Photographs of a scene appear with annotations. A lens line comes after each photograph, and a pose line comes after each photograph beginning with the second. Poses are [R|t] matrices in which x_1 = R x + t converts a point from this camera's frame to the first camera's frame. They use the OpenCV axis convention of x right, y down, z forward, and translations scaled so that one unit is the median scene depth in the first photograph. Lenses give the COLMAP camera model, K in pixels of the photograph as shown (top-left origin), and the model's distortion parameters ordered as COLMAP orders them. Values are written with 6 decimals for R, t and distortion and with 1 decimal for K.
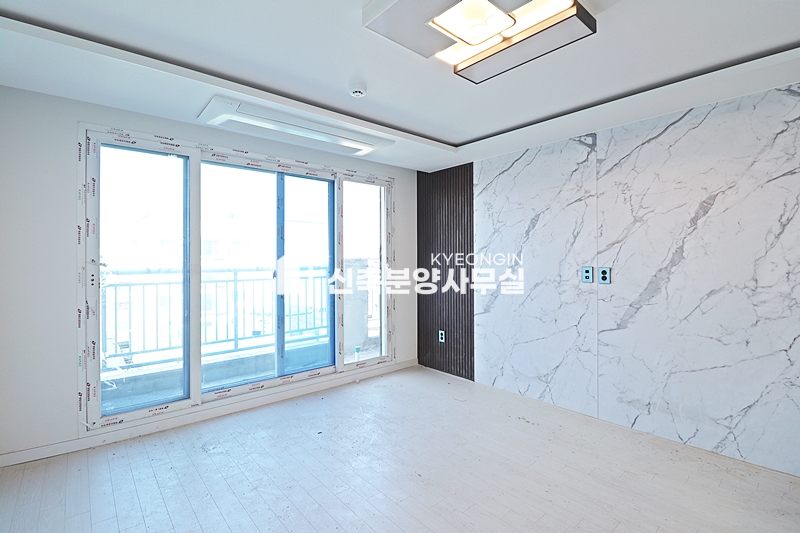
lens RADIAL K [[373.7, 0, 399.9], [0, 373.7, 258.3], [0, 0, 1]] dist [-0.002523, -0.000122]
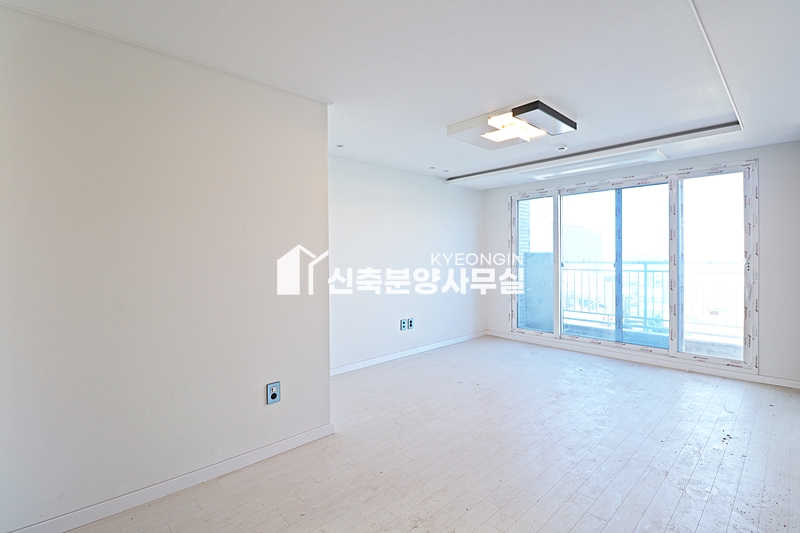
lens RADIAL K [[373.7, 0, 400.0], [0, 373.7, 263.4], [0, 0, 1]] dist [-0.002523, -0.000122]
pose [[0.053247, 0.024377, -0.998284, 0.849775], [0.008911, 0.999651, 0.024886, -0.003832], [0.998542, -0.010221, 0.053012, 0.137477]]
